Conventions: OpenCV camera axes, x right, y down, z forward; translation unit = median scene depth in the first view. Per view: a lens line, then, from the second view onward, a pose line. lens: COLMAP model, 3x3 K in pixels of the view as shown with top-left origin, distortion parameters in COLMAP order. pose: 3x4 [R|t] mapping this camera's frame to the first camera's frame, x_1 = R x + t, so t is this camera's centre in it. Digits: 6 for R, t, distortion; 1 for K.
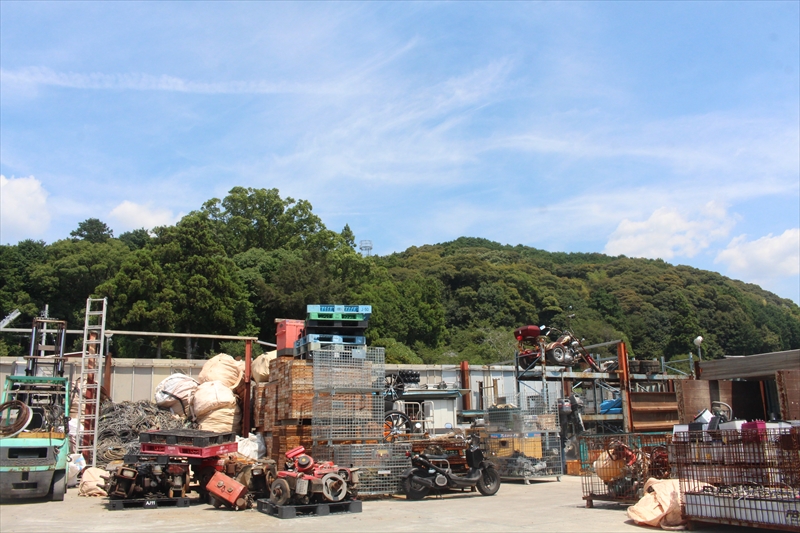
lens RADIAL K [[664.2, 0, 398.4], [0, 664.2, 273.5], [0, 0, 1]] dist [-0.161856, 0.140183]
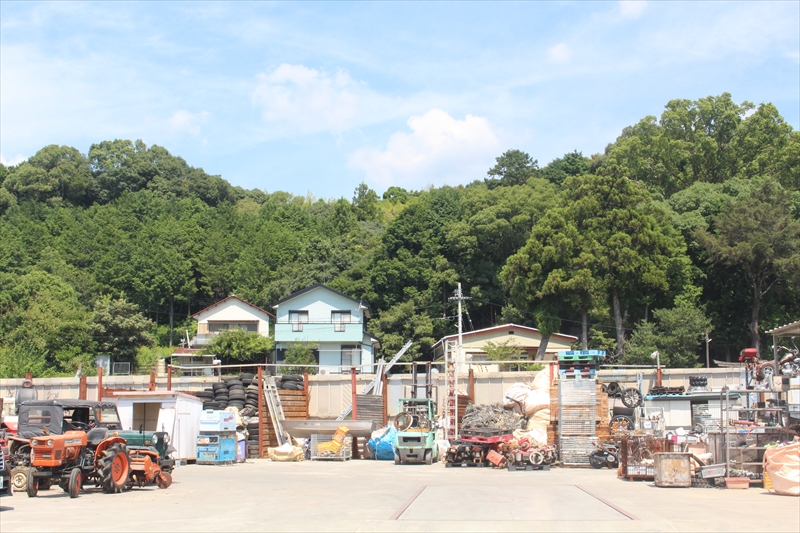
lens RADIAL K [[1031.8, 0, 400.0], [0, 1031.8, 266.5], [0, 0, 1]] dist [-0.077546, 0.044110]
pose [[0.828333, -0.062124, -0.556781, 0.143209], [0.118987, 0.990668, 0.066483, -0.055540], [0.547454, -0.121319, 0.827995, -0.190519]]
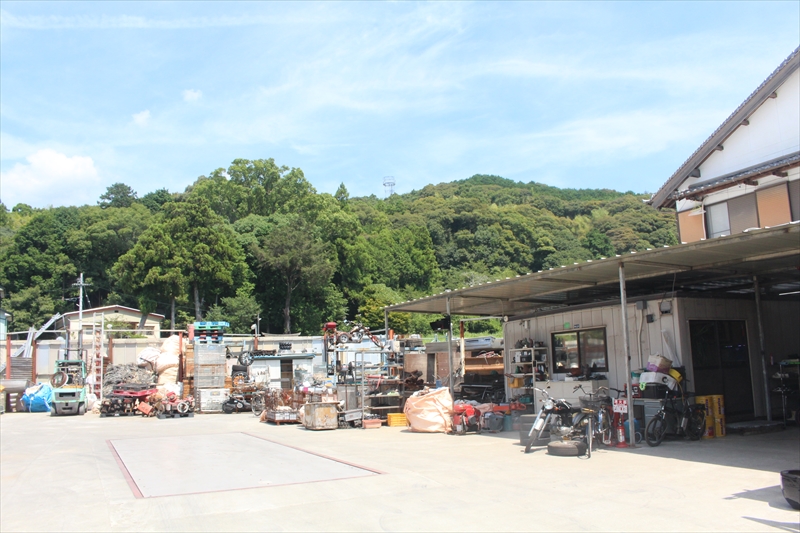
lens RADIAL K [[663.9, 0, 400.2], [0, 663.9, 274.8], [0, 0, 1]] dist [-0.163115, 0.145262]
pose [[0.998570, -0.017154, -0.050625, 0.091536], [0.022522, 0.993955, 0.107455, -0.045551], [0.048476, -0.108441, 0.992920, -0.146613]]
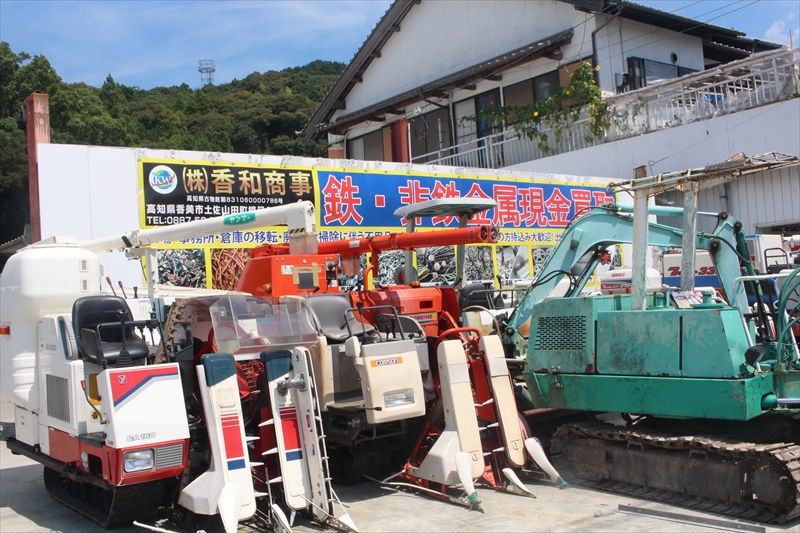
lens RADIAL K [[861.8, 0, 397.5], [0, 861.8, 275.8], [0, 0, 1]] dist [-0.127016, 0.148774]
pose [[0.990674, -0.029888, 0.132938, 0.170007], [0.001378, 0.977793, 0.209568, -0.059765], [-0.136250, -0.207430, 0.968715, -0.208246]]
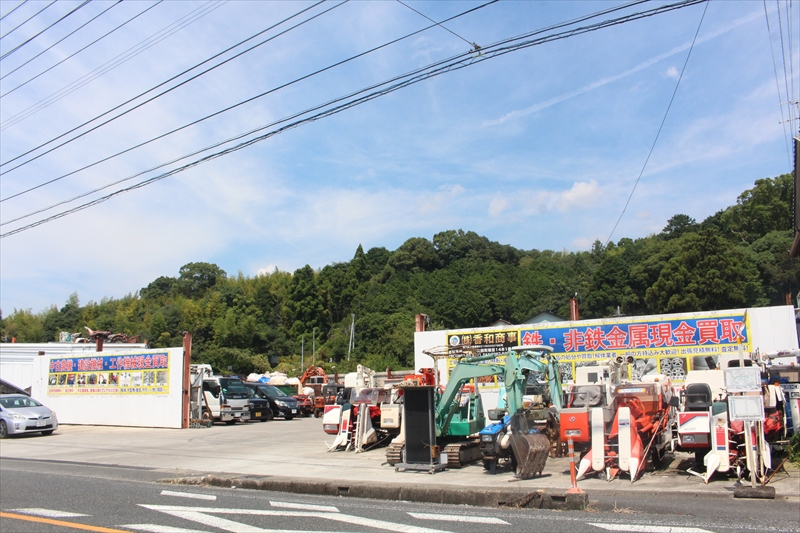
lens RADIAL K [[664.2, 0, 398.4], [0, 664.2, 273.5], [0, 0, 1]] dist [-0.161856, 0.140183]
pose [[0.545844, -0.136163, -0.826749, 0.340168], [0.208036, 0.977834, -0.023695, -0.070543], [0.811650, -0.159060, 0.562071, -0.236846]]
